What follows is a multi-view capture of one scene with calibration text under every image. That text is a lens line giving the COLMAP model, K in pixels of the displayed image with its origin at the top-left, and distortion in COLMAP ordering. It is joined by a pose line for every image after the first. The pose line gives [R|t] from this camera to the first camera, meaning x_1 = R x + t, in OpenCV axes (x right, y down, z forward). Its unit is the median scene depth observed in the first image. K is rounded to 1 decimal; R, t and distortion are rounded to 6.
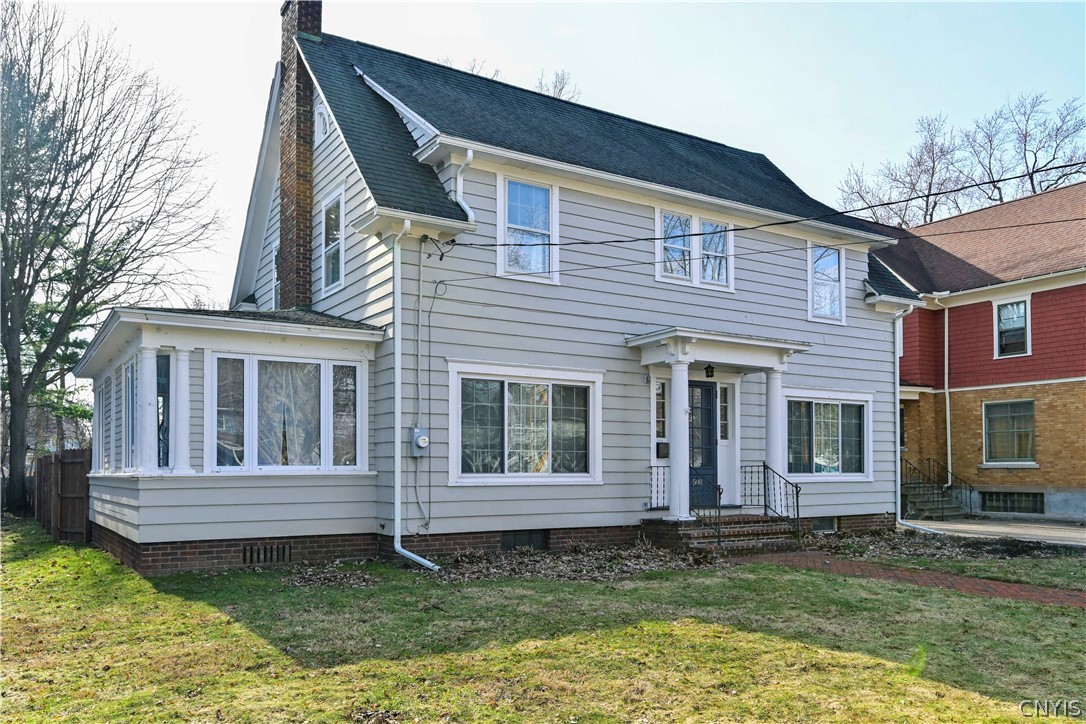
lens RADIAL K [[865.7, 0, 540.4], [0, 865.7, 455.3], [0, 0, 1]] dist [-0.002810, -0.000013]
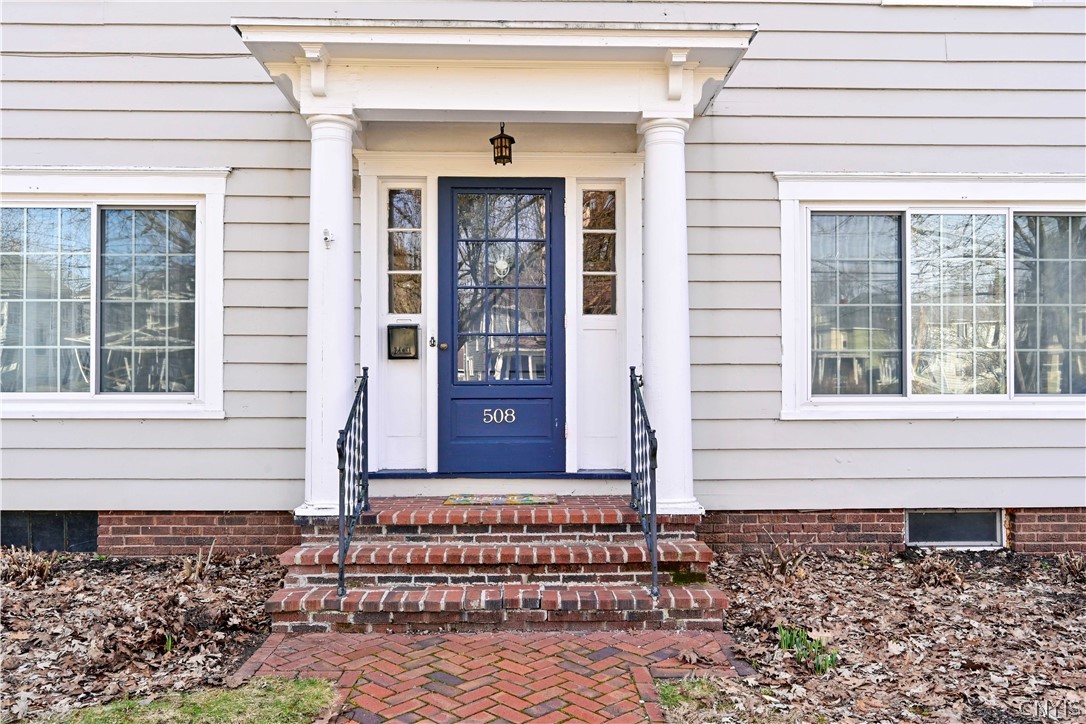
lens RADIAL K [[850.3, 0, 543.0], [0, 850.3, 362.0], [0, 0, 1]] dist [-0.006585, -0.002302]
pose [[0.857202, -0.009024, -0.514901, 0.446358], [0.007703, 0.999959, -0.004701, 0.007344], [0.514923, 0.000064, 0.857237, 0.705436]]
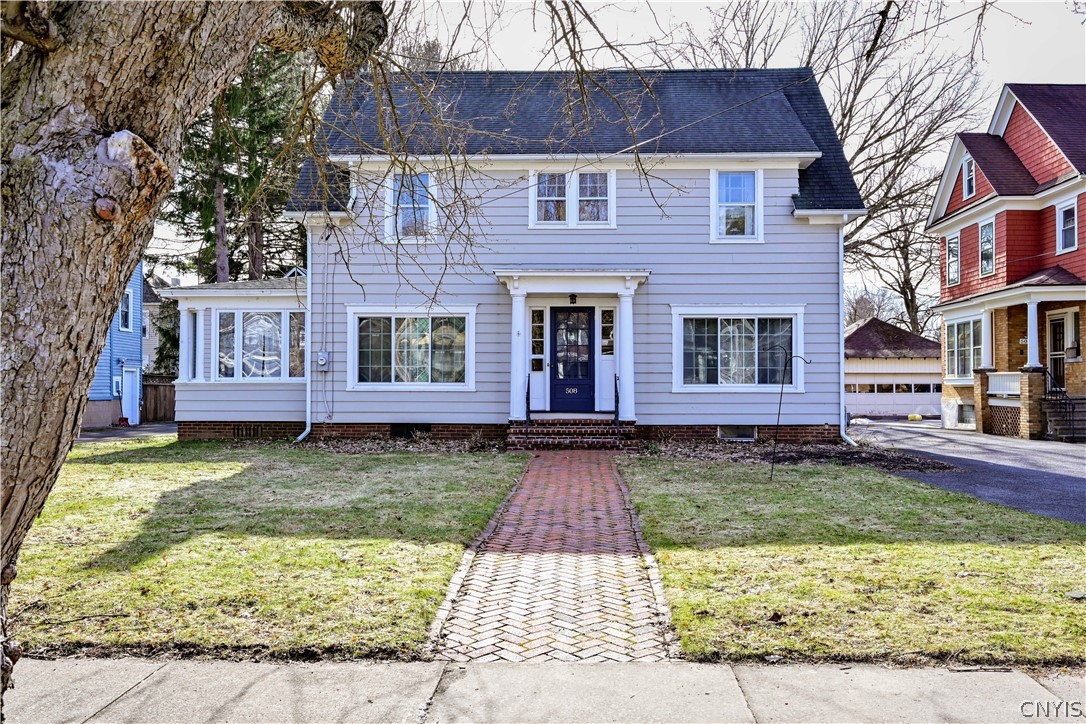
lens RADIAL K [[865.6, 0, 543.0], [0, 865.6, 362.0], [0, 0, 1]] dist [0.006212, 0.000822]
pose [[0.818401, -0.010992, -0.574542, 0.907236], [0.006775, 0.999932, -0.009479, 0.002305], [0.574608, 0.003866, 0.818420, -0.009976]]
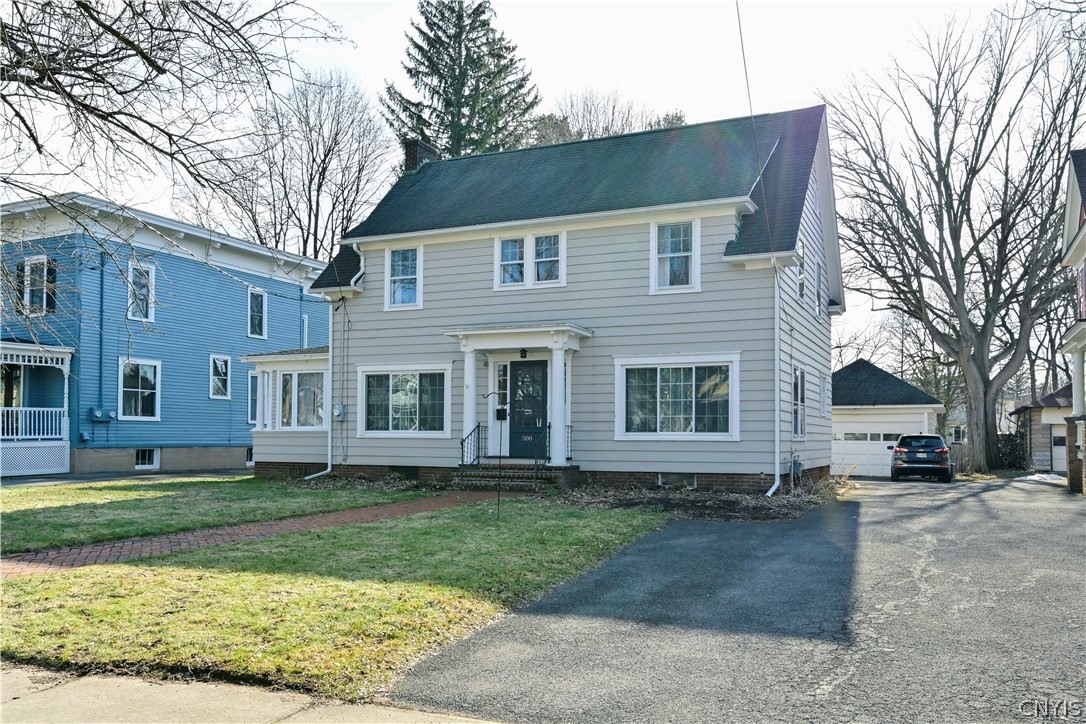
lens RADIAL K [[875.0, 0, 541.2], [0, 875.0, 410.0], [0, 0, 1]] dist [-0.005672, -0.001316]
pose [[0.536557, -0.018001, -0.843672, 1.410313], [0.010188, 0.999838, -0.014854, 0.008778], [0.843803, -0.000625, 0.536653, 0.332650]]
